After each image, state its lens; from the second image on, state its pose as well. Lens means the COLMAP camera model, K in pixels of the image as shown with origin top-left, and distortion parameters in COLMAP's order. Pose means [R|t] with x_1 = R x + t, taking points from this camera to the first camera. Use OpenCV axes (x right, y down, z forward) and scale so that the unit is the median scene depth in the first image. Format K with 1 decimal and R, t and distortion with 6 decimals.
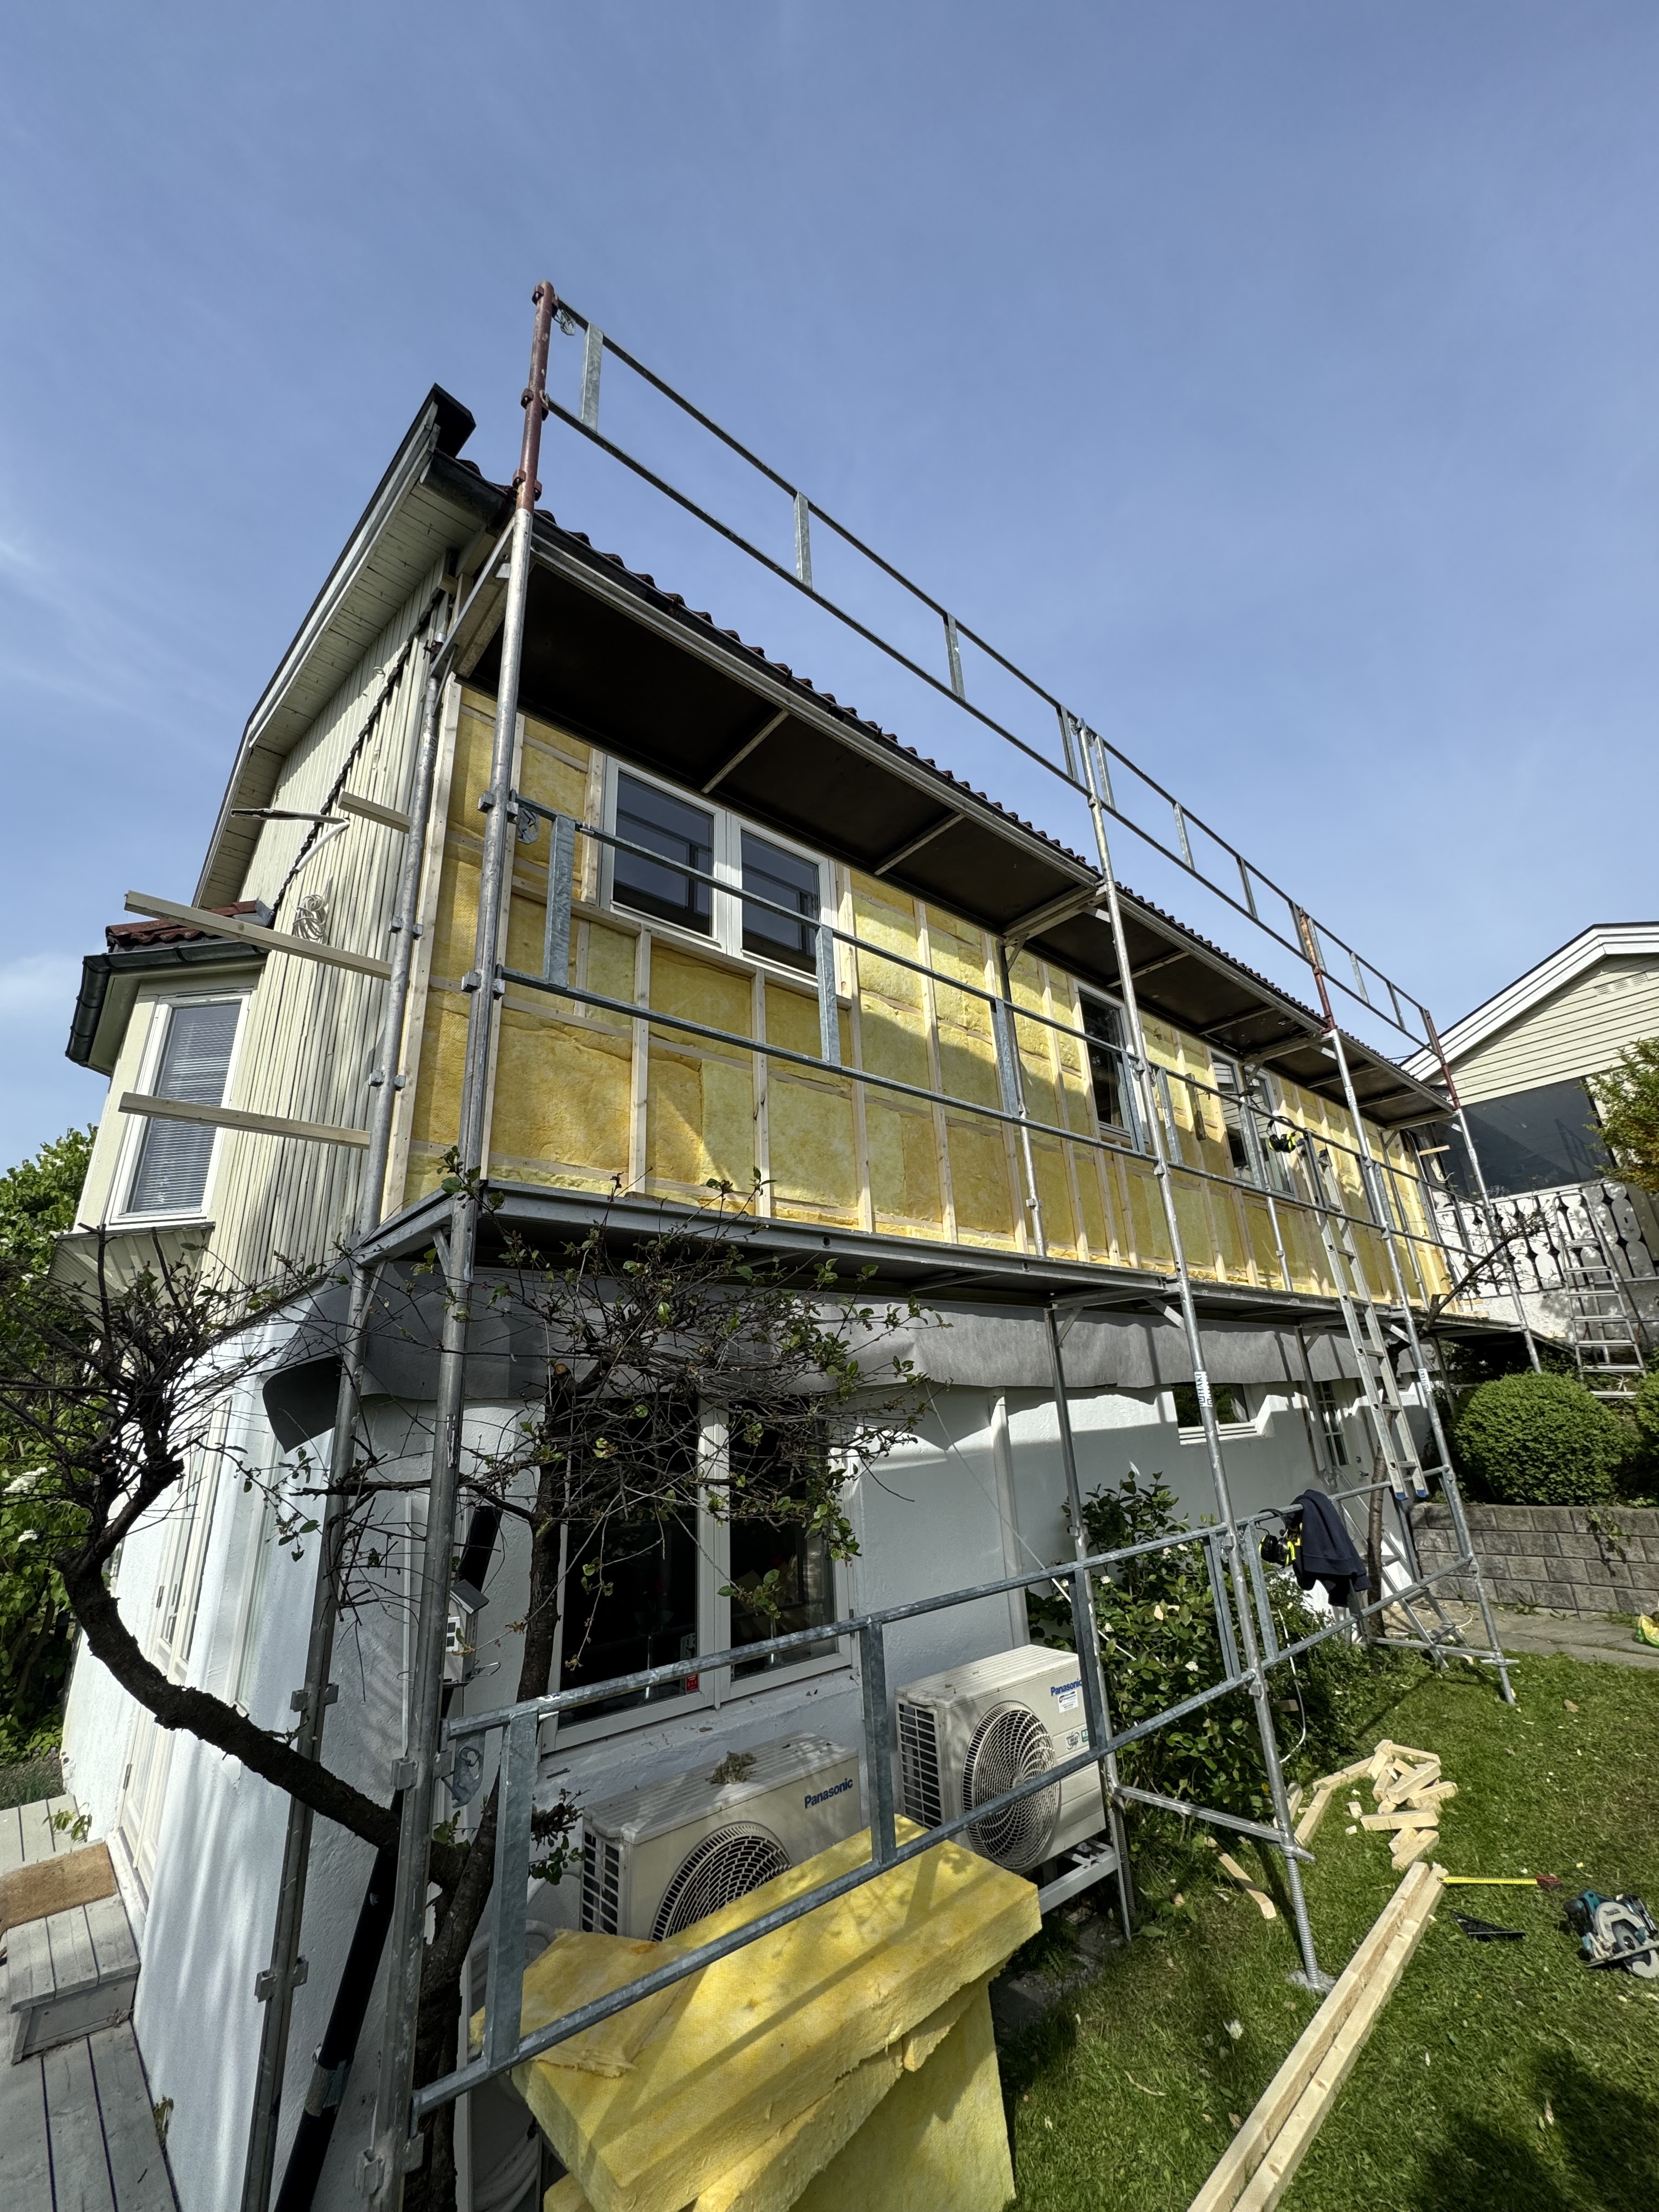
lens RADIAL K [[886.5, 0, 825.5], [0, 886.5, 1092.0], [0, 0, 1]] dist [0.000151, 0.000219]
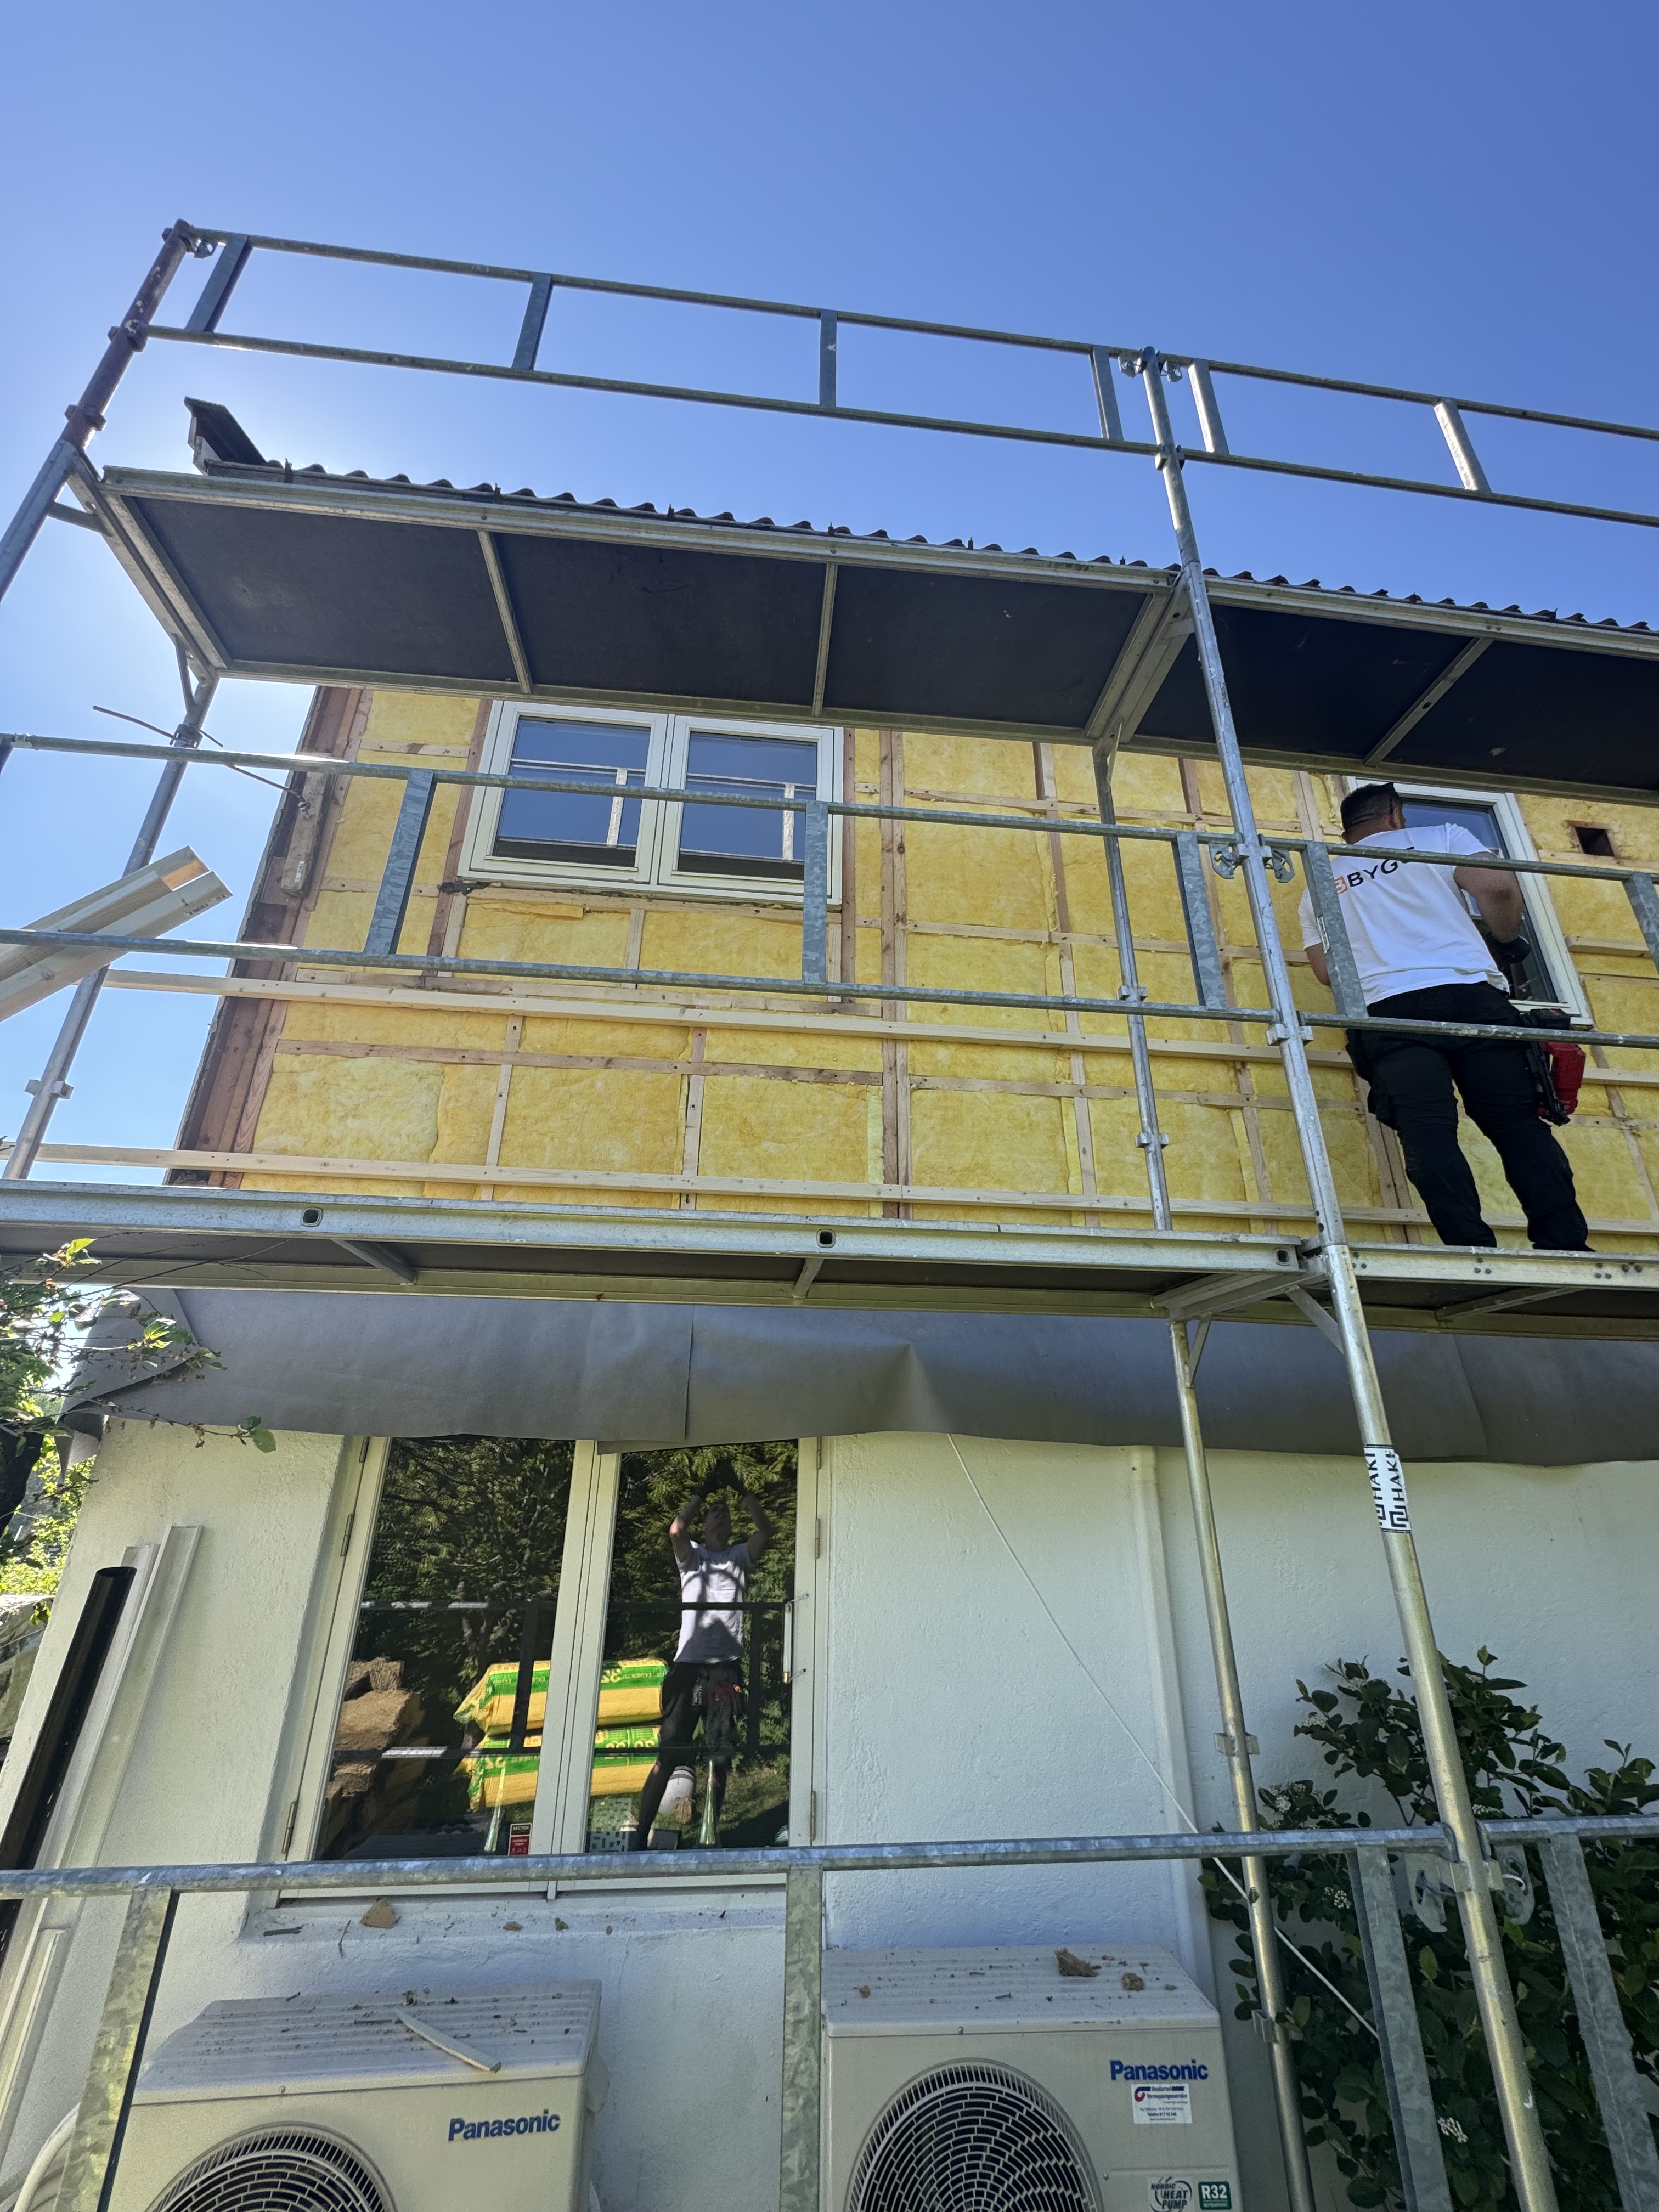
lens RADIAL K [[886.5, 0, 825.5], [0, 886.5, 1092.0], [0, 0, 1]] dist [0.000151, 0.000219]
pose [[0.812543, -0.162681, -0.559740, 0.499475], [0.150226, 0.986271, -0.068572, 0.121609], [0.563210, -0.028369, 0.825826, 0.490815]]
